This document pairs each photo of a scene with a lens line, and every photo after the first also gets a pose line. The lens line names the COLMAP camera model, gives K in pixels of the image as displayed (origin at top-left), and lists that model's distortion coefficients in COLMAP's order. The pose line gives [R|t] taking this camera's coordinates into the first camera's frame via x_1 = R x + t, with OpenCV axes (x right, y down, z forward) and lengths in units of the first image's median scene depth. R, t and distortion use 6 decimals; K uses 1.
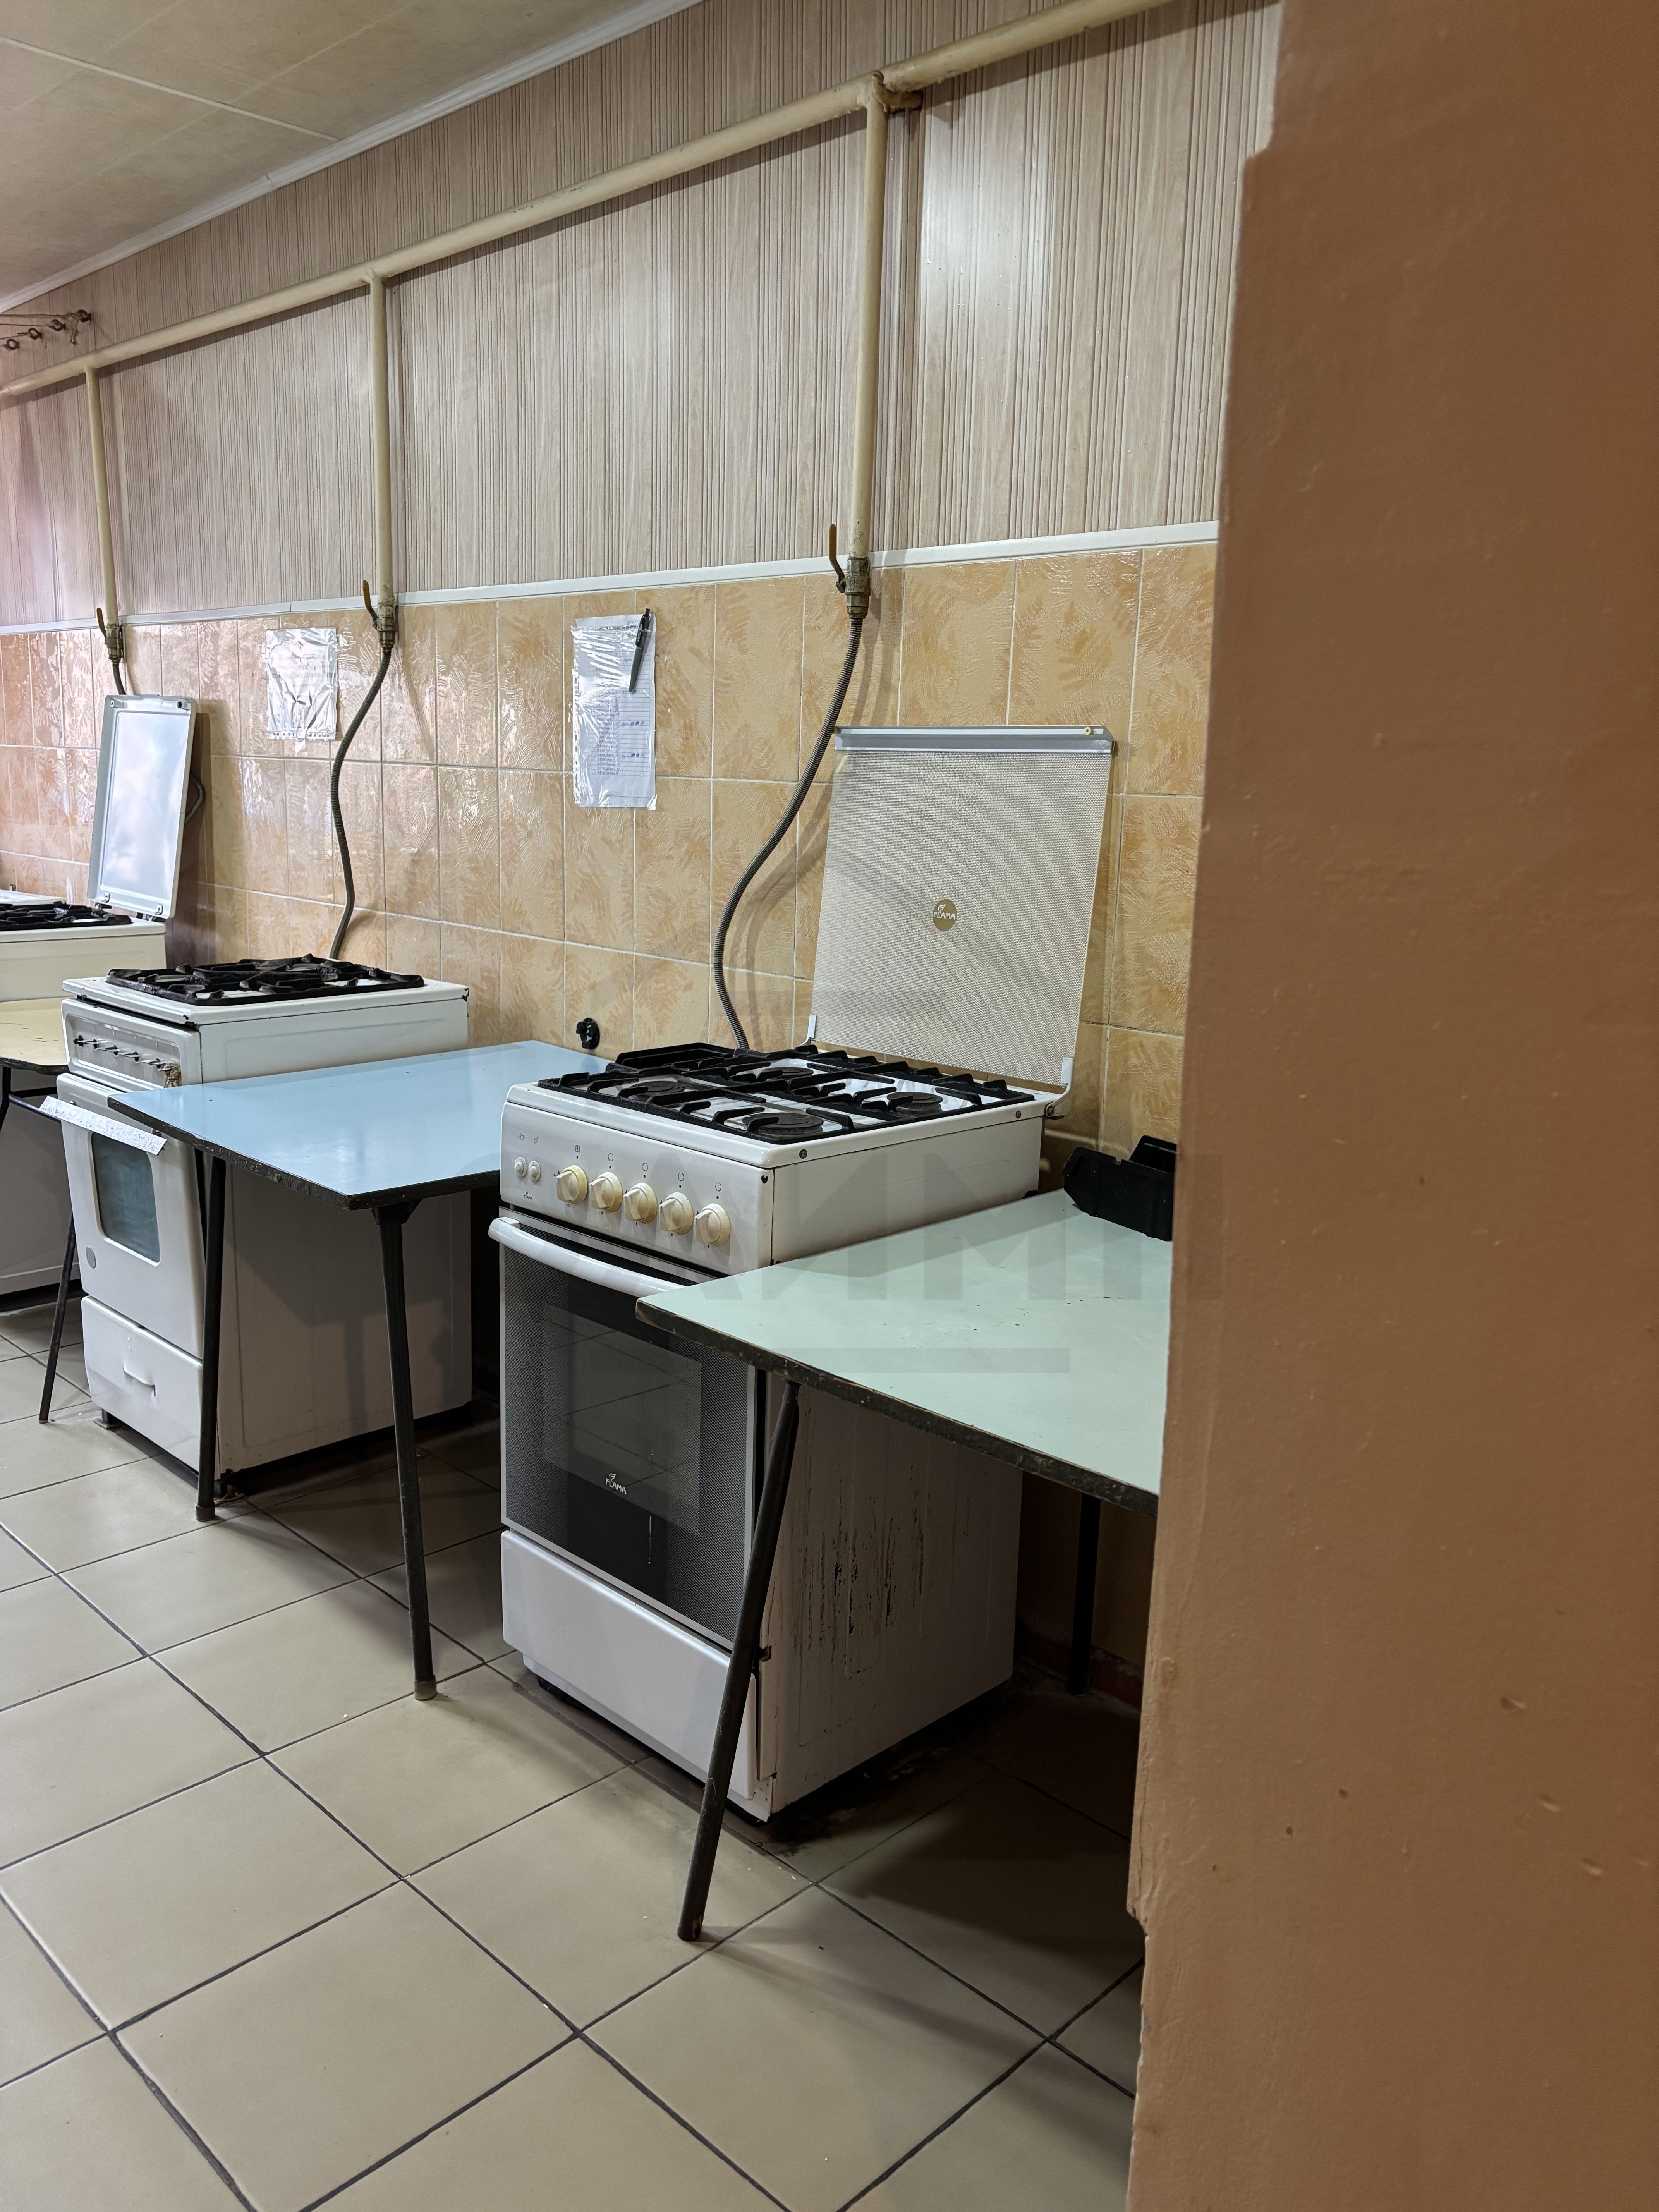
lens RADIAL K [[1670.0, 0, 826.8], [0, 1670.0, 1107.8], [0, 0, 1]] dist [0.045976, -0.064689]
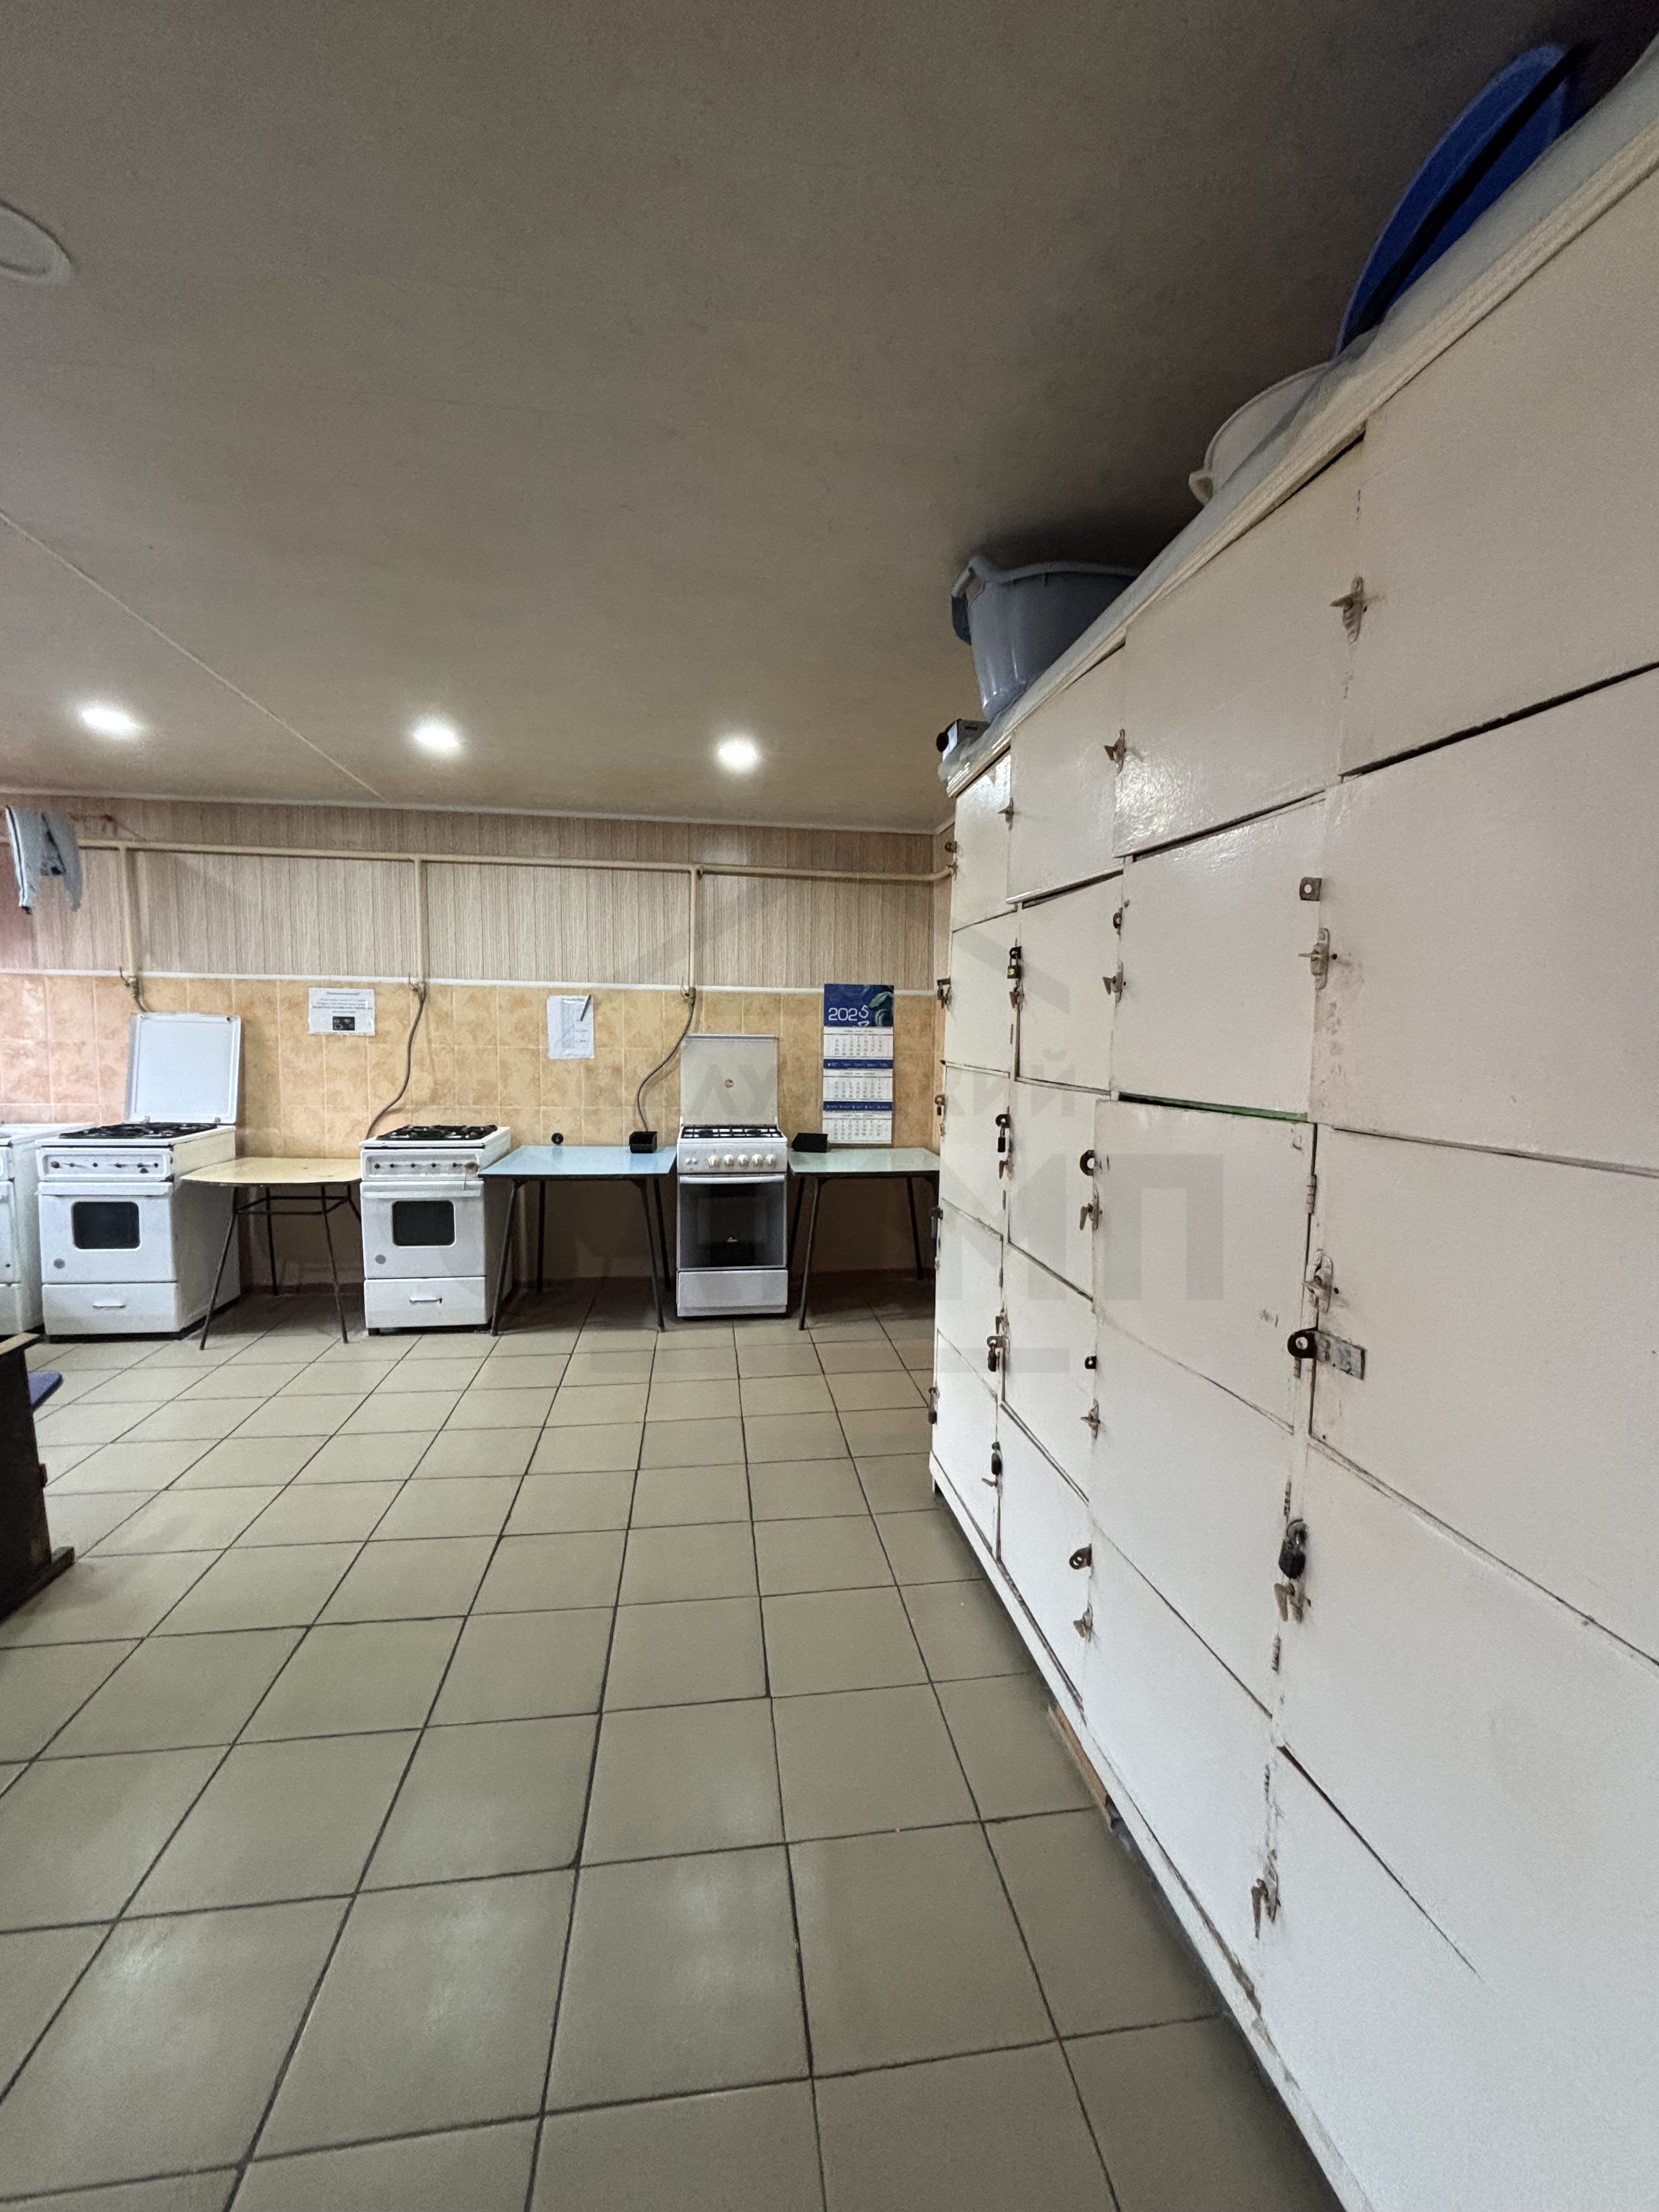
lens RADIAL K [[898.6, 0, 827.9], [0, 898.6, 1107.8], [0, 0, 1]] dist [-0.018123, 0.003491]
pose [[0.598218, -0.089026, 0.796373, -1.348669], [0.159821, 0.987098, -0.009707, -0.009214], [-0.785234, 0.133084, 0.604728, -0.351874]]
